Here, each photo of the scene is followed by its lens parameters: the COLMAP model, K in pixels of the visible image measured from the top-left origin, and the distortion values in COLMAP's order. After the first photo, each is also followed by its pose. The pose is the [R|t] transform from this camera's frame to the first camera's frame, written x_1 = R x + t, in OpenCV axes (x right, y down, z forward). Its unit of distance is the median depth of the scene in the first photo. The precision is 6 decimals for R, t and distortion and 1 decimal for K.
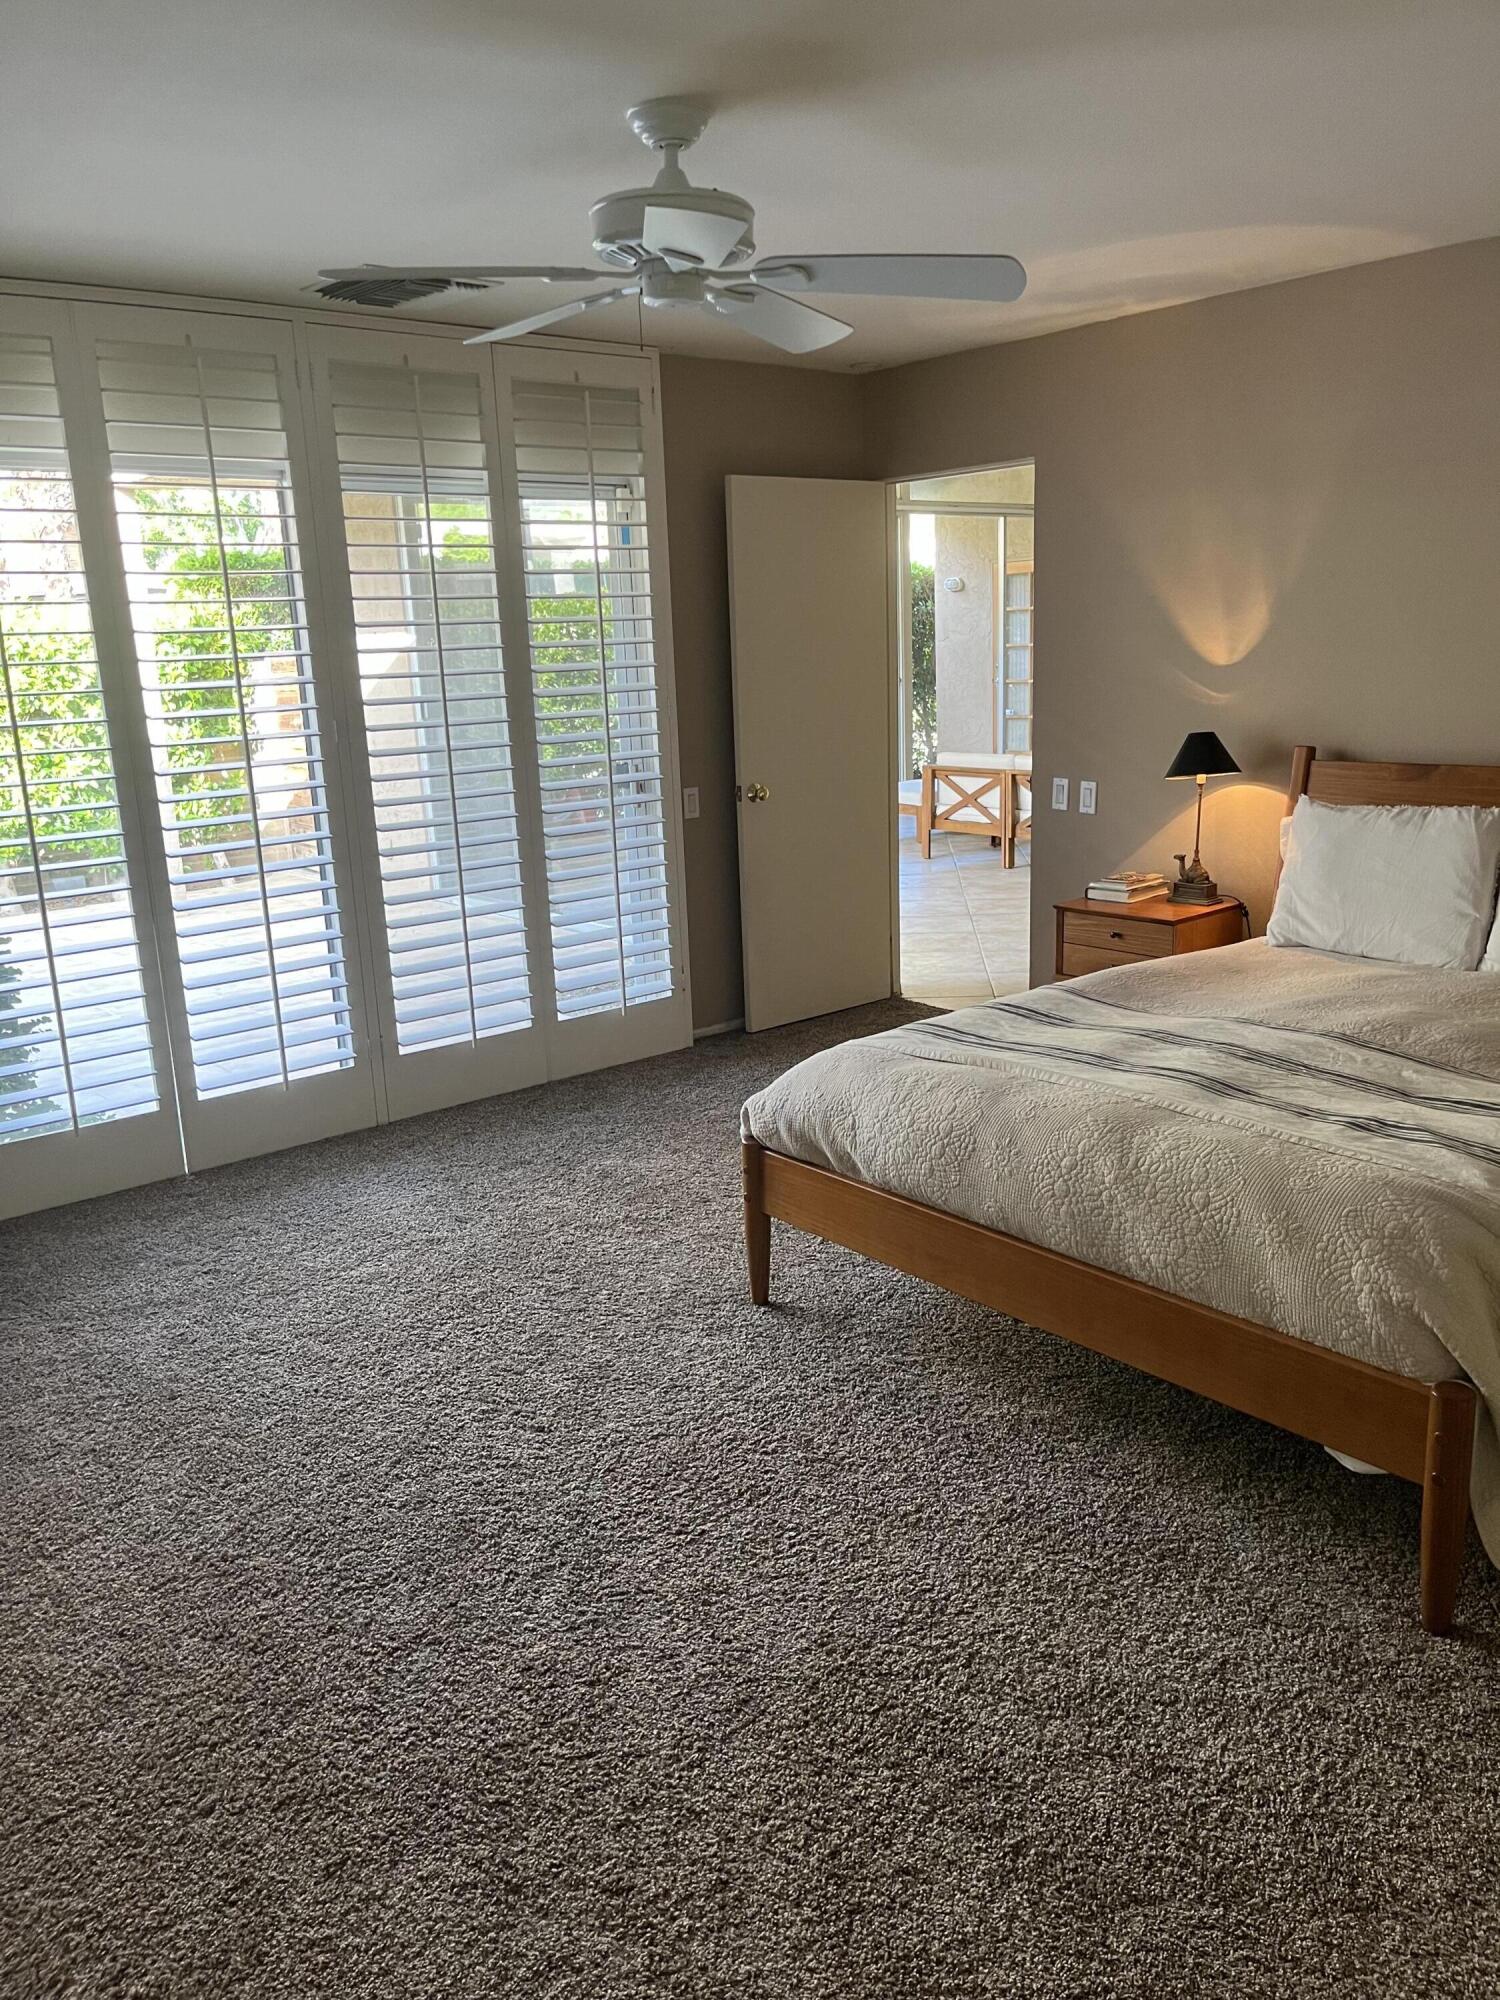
lens RADIAL K [[1509.9, 0, 750.1], [0, 1509.9, 993.8], [0, 0, 1]] dist [0.010465, 0.001720]
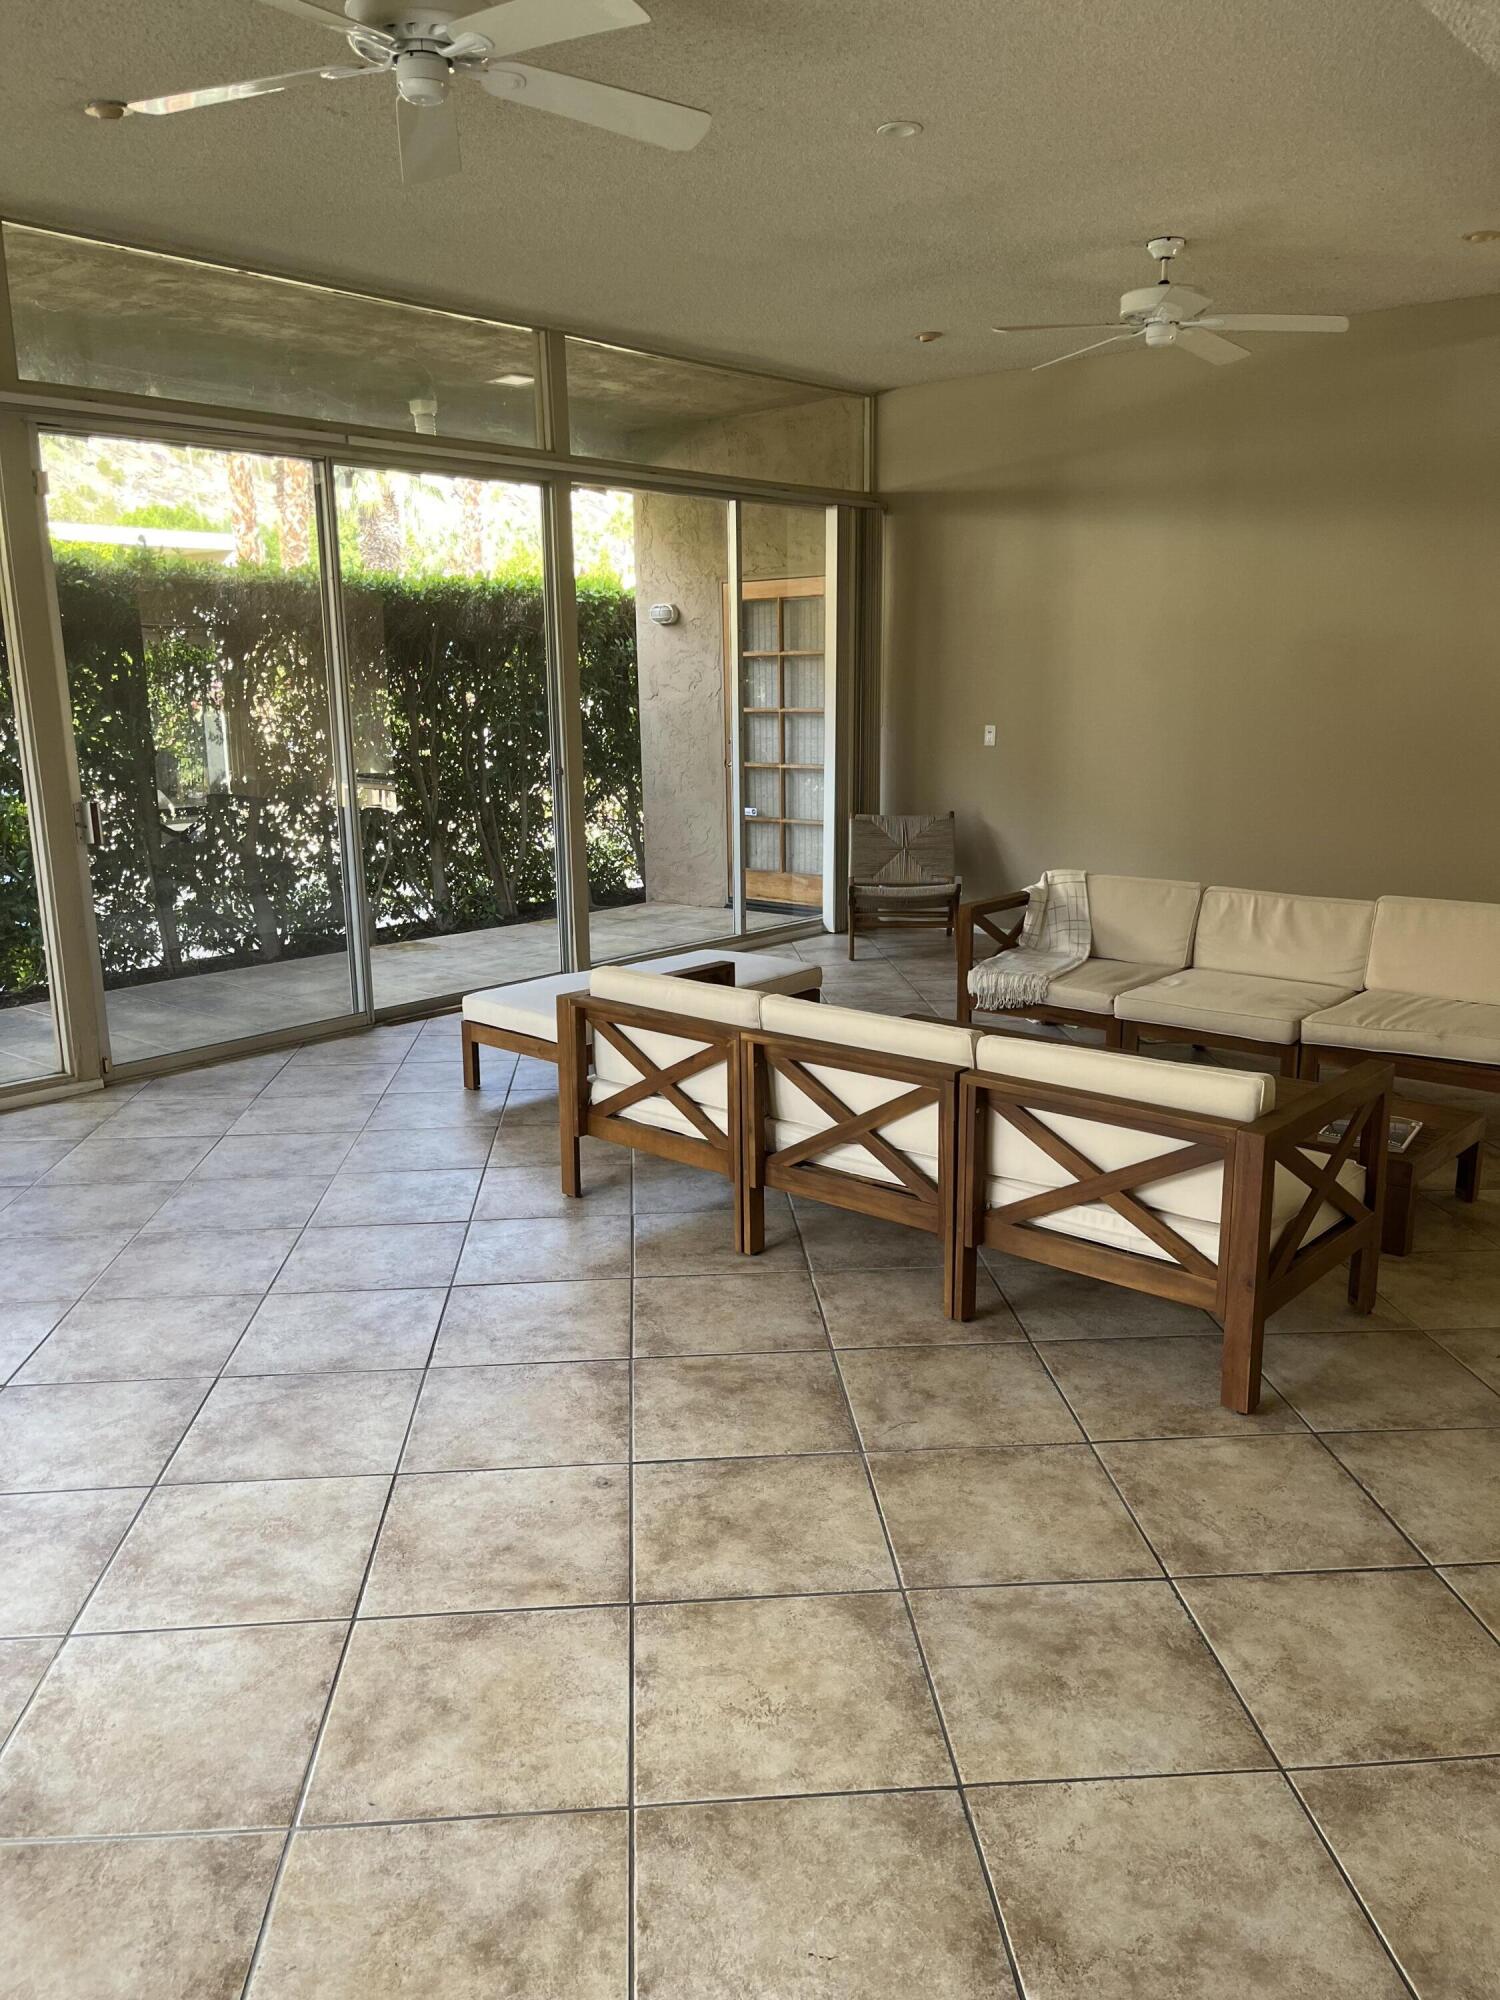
lens RADIAL K [[1509.9, 0, 749.3], [0, 1509.9, 1005.8], [0, 0, 1]] dist [0.010465, 0.001720]
pose [[0.986085, -0.007534, 0.166073, 0.082328], [0.010740, 0.999773, -0.018411, -0.119573], [-0.165897, 0.019939, 0.985942, 0.473532]]
